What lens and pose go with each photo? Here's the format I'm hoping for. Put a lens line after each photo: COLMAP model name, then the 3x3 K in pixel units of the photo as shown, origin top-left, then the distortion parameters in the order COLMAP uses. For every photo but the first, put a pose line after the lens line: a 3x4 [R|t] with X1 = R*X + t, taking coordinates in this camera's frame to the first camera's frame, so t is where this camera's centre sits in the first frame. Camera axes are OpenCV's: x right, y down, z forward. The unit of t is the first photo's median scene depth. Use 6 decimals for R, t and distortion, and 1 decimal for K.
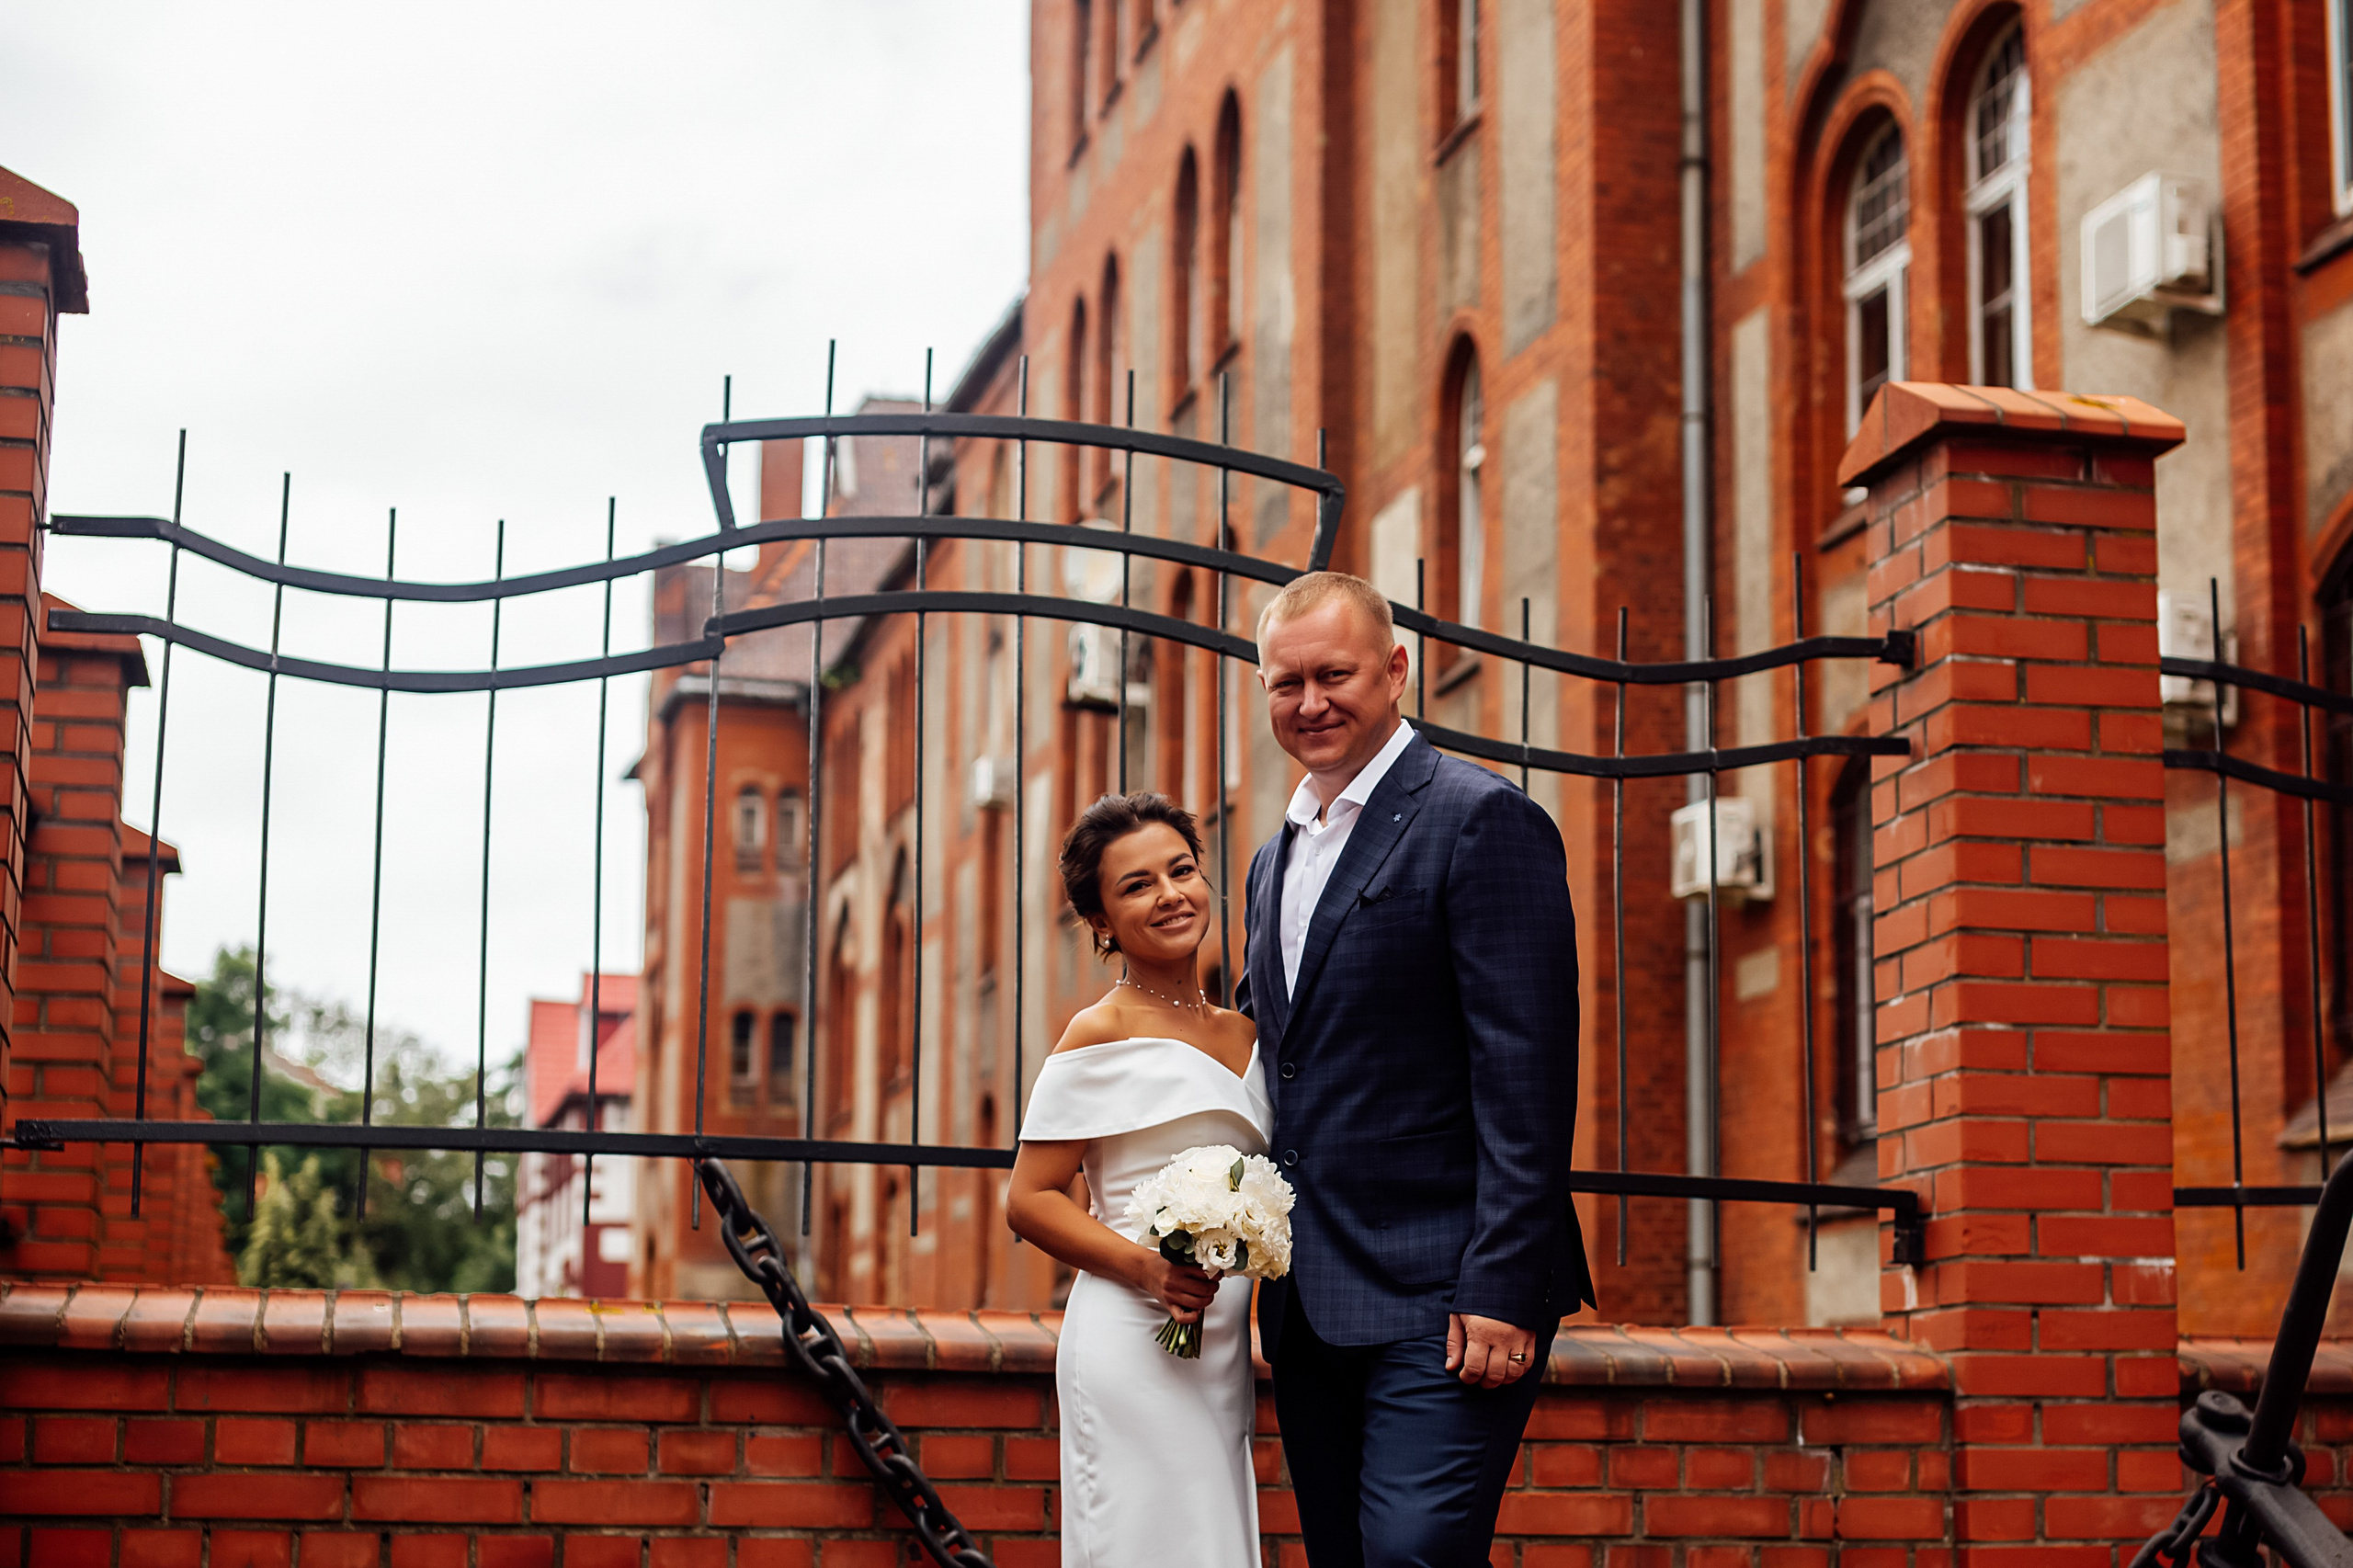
lens RADIAL K [[3953.1, 0, 1404.1], [0, 3953.1, 935.4], [0, 0, 1]] dist [-0.136358, 0.252757]
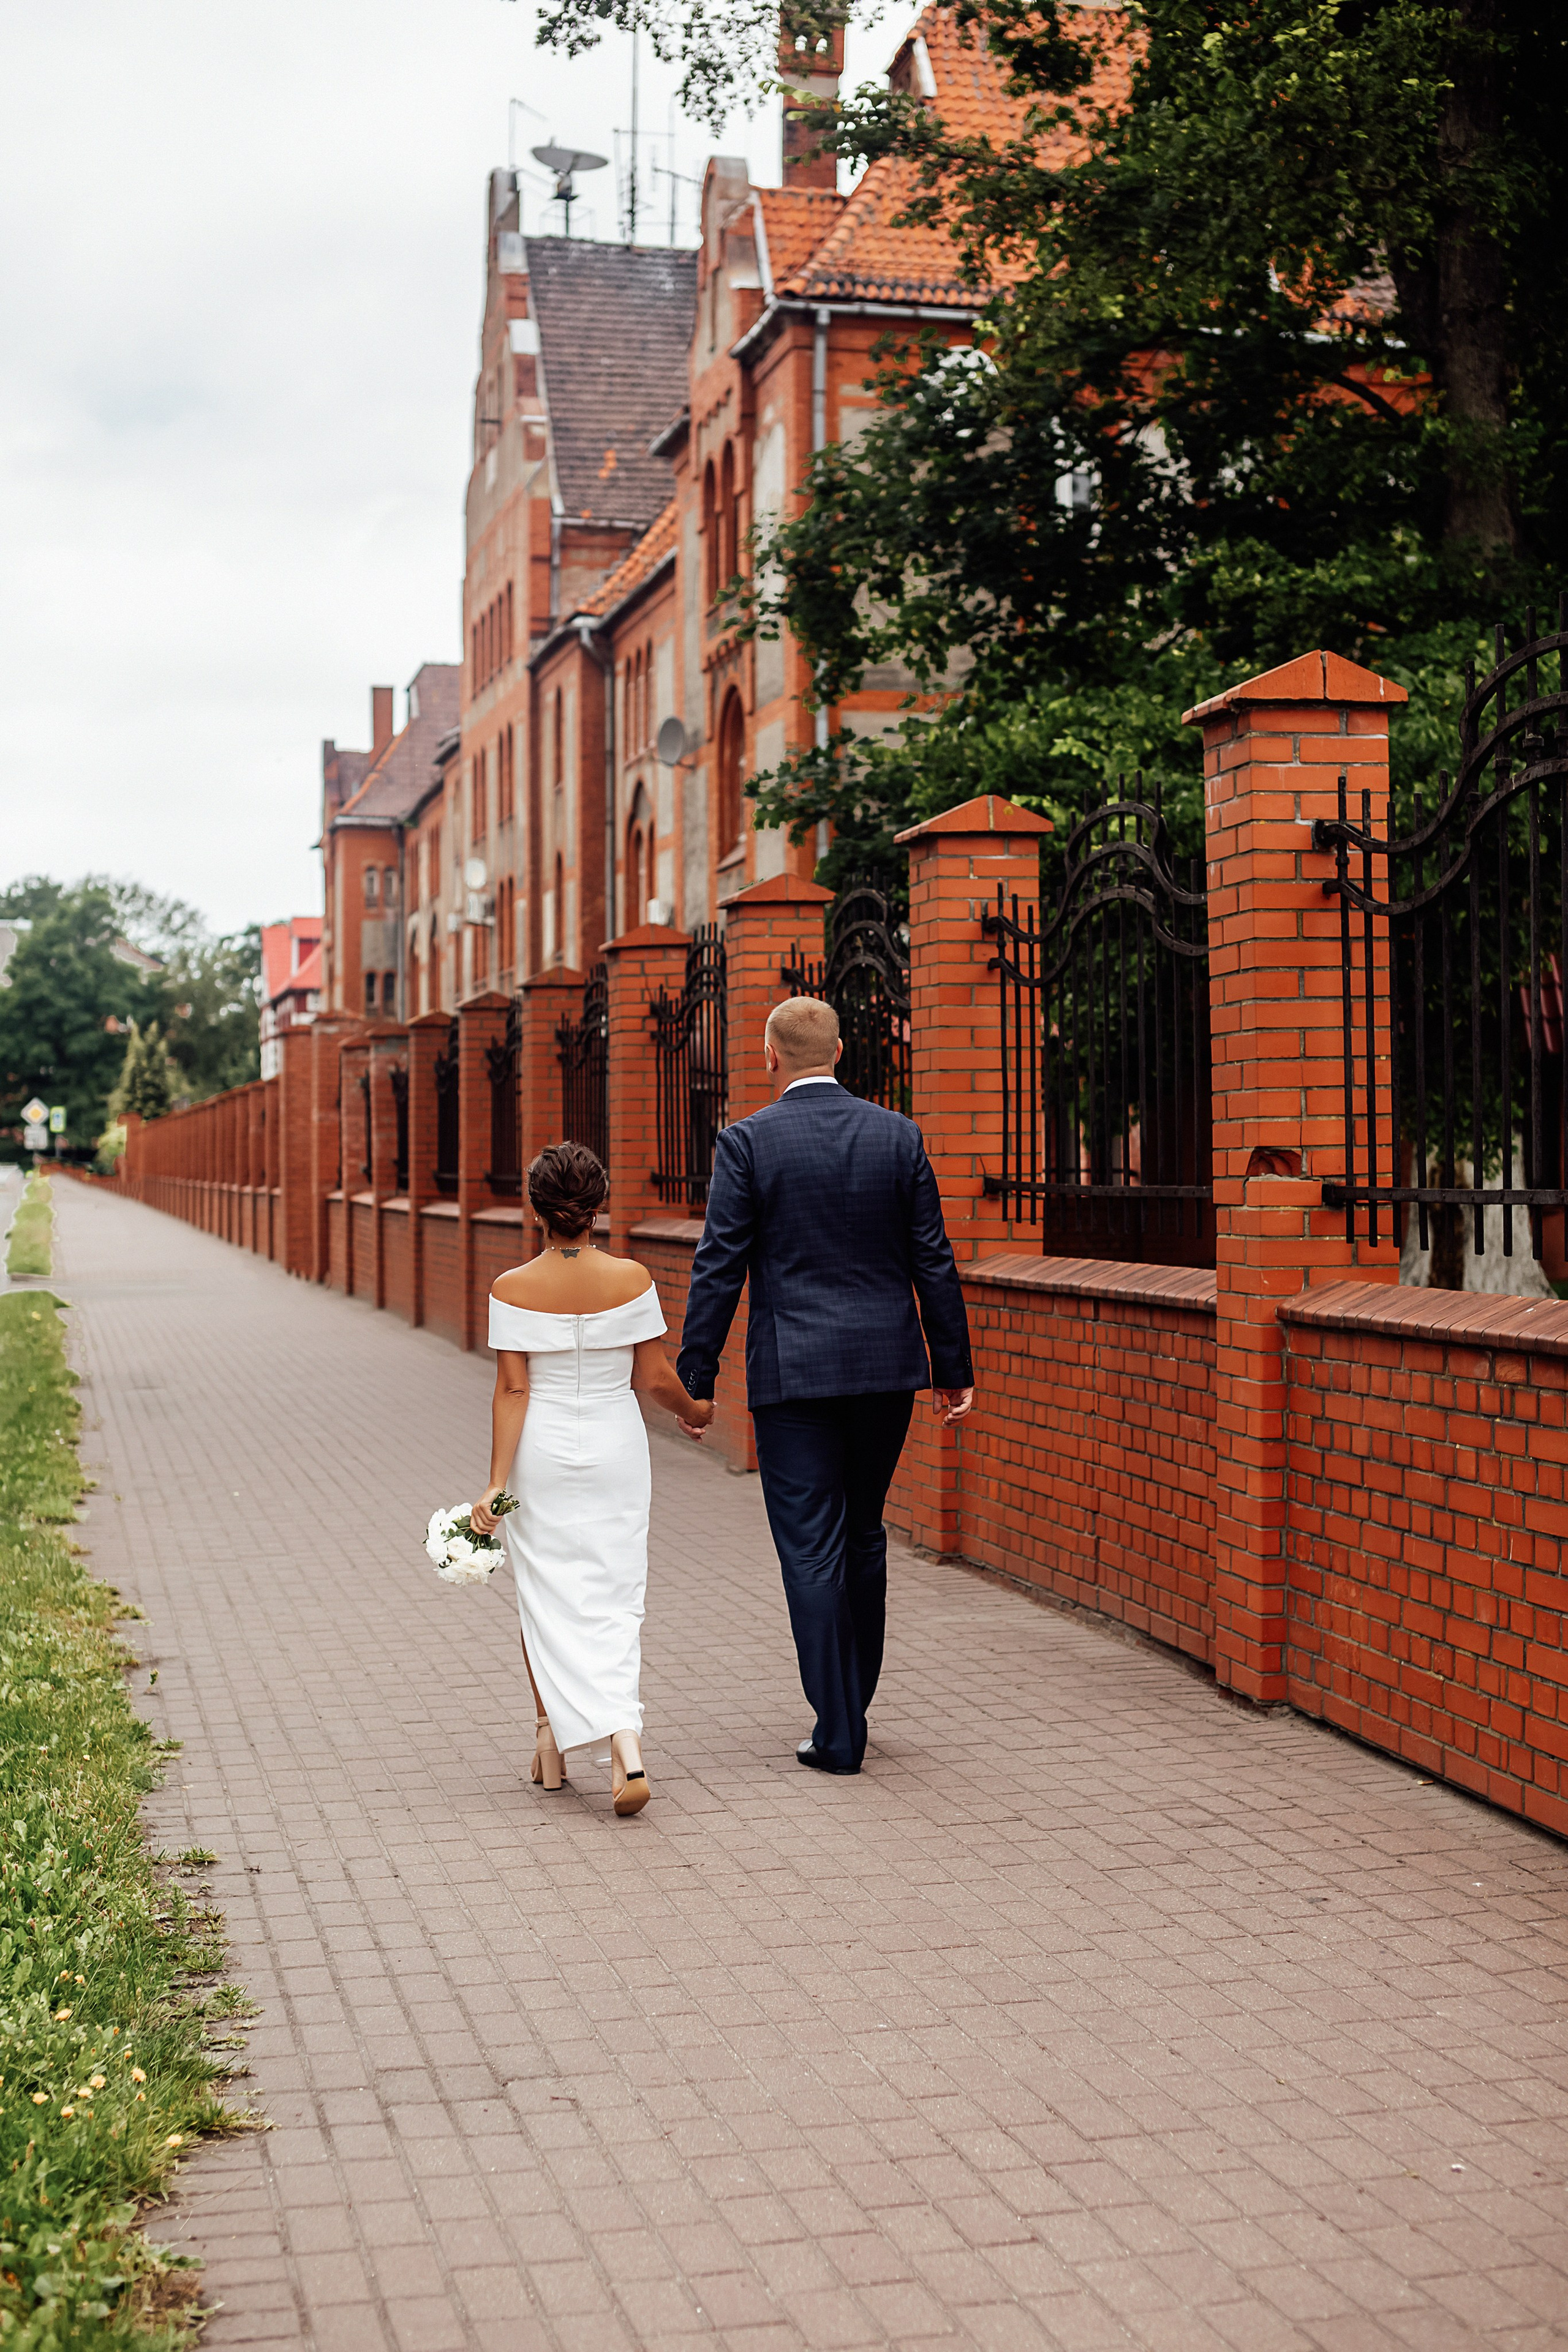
lens RADIAL K [[3170.5, 0, 784.0], [0, 3170.5, 1176.0], [0, 0, 1]] dist [-0.141446, 0.275524]
pose [[0.998721, -0.007518, -0.049996, 1.382244], [0.014307, 0.990489, 0.136844, -1.004823], [0.048492, -0.137384, 0.989330, -6.883384]]
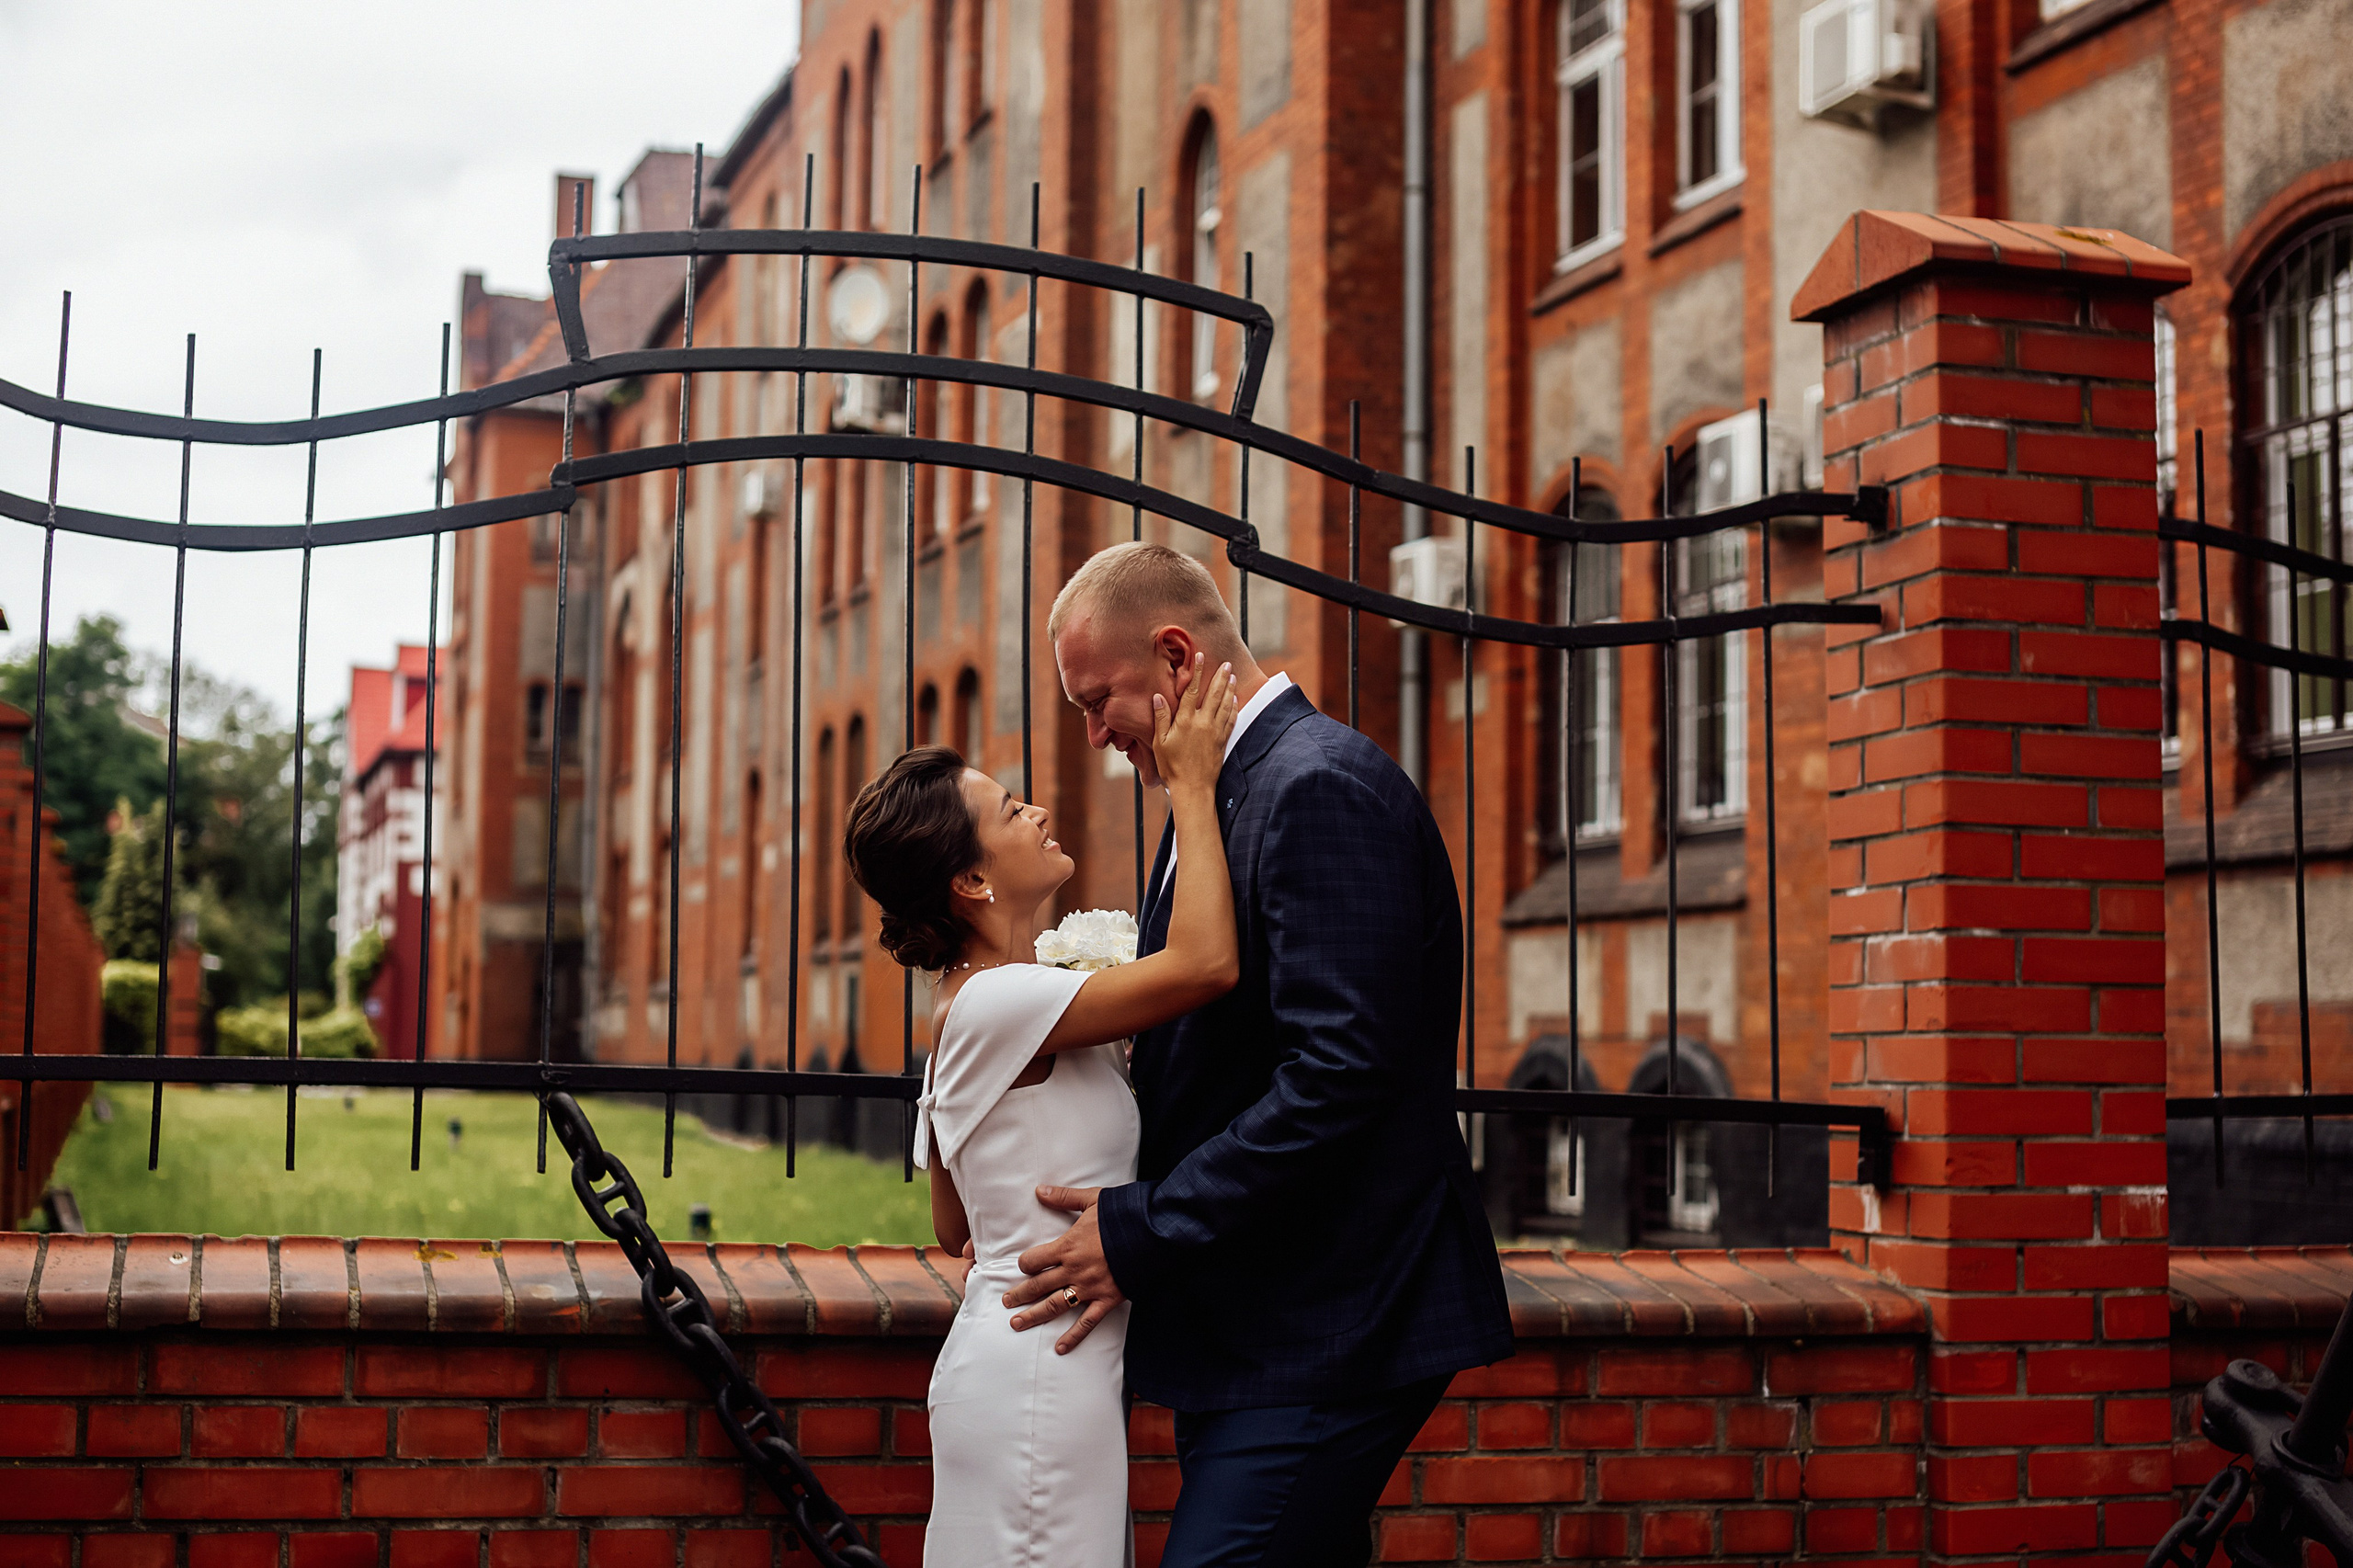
lens RADIAL K [[3341.7, 0, 1196.2], [0, 3341.7, 779.3], [0, 0, 1]] dist [-0.131043, 0.220864]
pose [[0.999429, 0.013243, 0.031081, -0.053474], [-0.014795, 0.998628, 0.050233, -0.046566], [-0.030373, -0.050664, 0.998254, 0.240141]]
